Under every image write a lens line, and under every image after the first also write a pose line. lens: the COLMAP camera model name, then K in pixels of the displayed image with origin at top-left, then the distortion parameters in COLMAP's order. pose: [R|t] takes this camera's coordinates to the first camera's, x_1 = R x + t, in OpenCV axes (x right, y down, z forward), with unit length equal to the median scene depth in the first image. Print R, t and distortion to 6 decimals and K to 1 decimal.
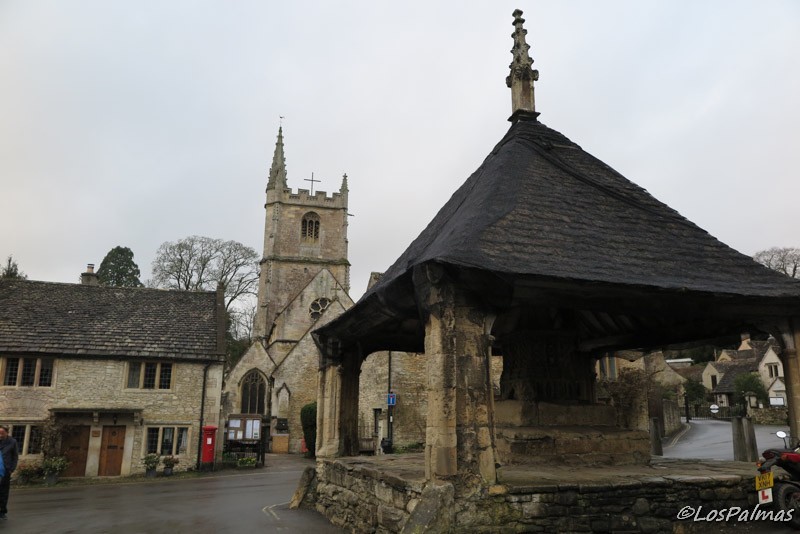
lens RADIAL K [[621.8, 0, 400.0], [0, 621.8, 267.0], [0, 0, 1]] dist [-0.008223, -0.000979]
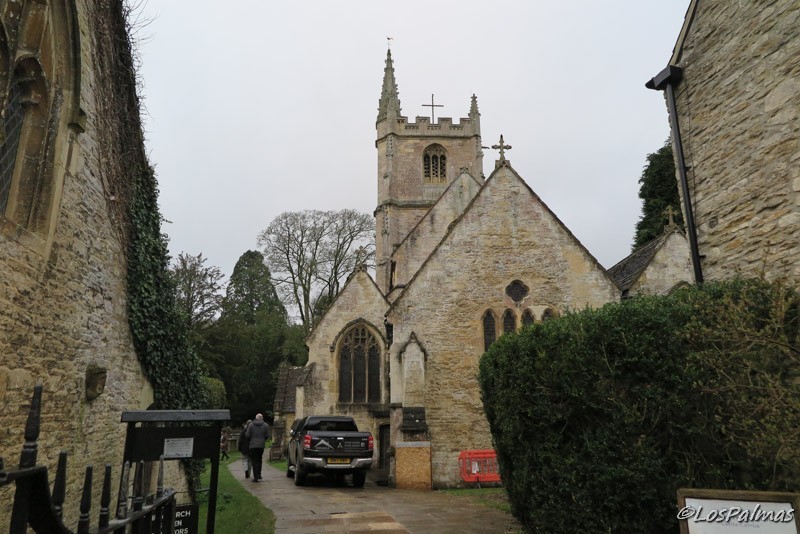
lens RADIAL K [[536.1, 0, 400.0], [0, 536.1, 267.0], [0, 0, 1]] dist [-0.003977, -0.000278]
pose [[0.977274, -0.074080, -0.198612, -0.063496], [0.067948, 0.996983, -0.037525, 0.086864], [0.200793, 0.023177, 0.979359, 0.342219]]
